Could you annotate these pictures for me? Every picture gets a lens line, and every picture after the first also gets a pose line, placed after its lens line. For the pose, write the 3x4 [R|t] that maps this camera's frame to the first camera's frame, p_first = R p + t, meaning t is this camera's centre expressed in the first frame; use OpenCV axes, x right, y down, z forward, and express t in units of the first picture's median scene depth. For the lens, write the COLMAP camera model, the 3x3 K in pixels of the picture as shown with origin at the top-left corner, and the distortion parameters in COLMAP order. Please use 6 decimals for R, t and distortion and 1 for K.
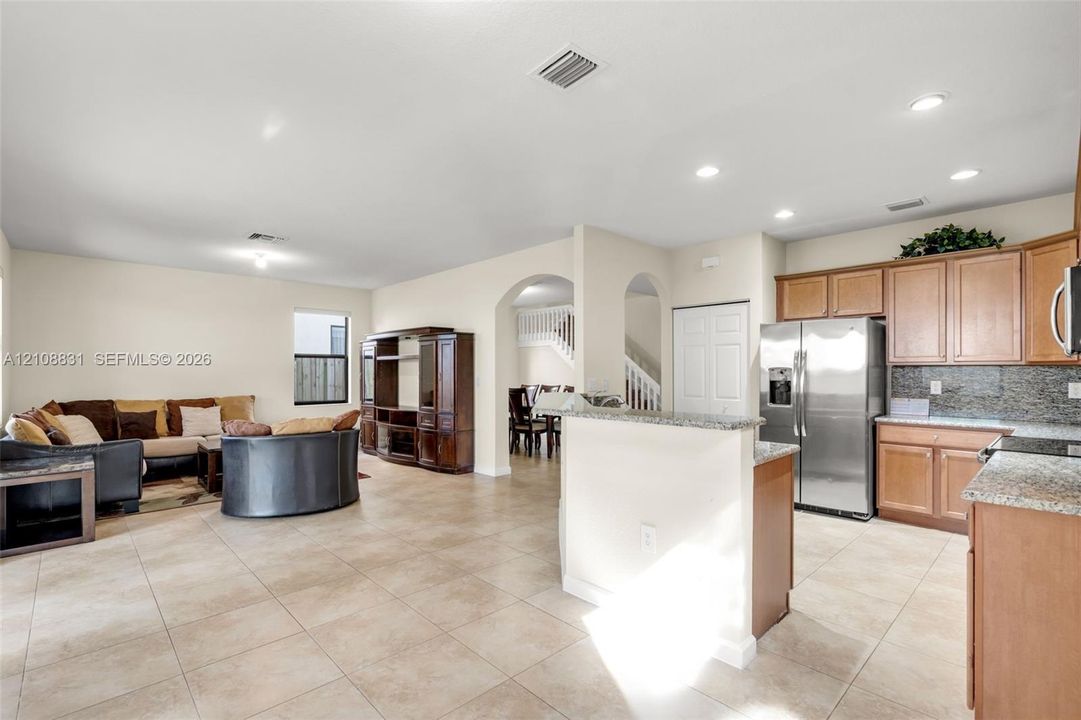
lens RADIAL K [[496.4, 0, 541.5], [0, 496.4, 365.2], [0, 0, 1]] dist [0.002465, 0.001172]
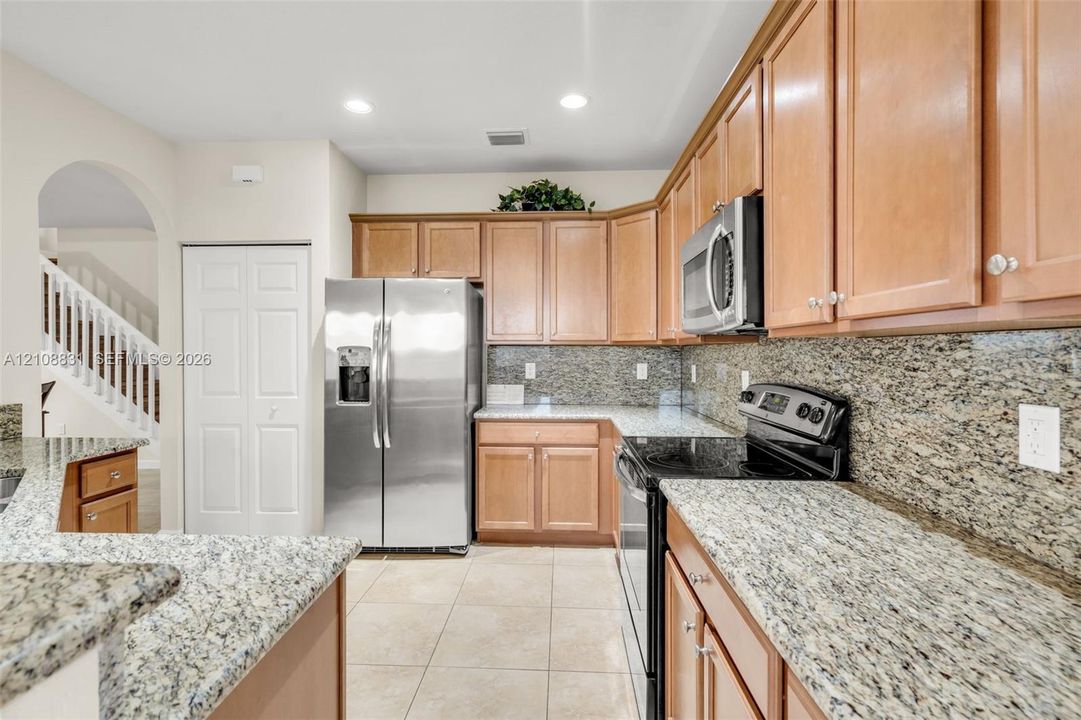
lens RADIAL K [[496.4, 0, 541.5], [0, 496.4, 365.2], [0, 0, 1]] dist [0.002465, 0.001172]
pose [[0.719520, -0.019273, 0.694204, 0.213903], [-0.008032, 0.999317, 0.036068, 0.004047], [-0.694425, -0.031528, 0.718874, 0.374802]]
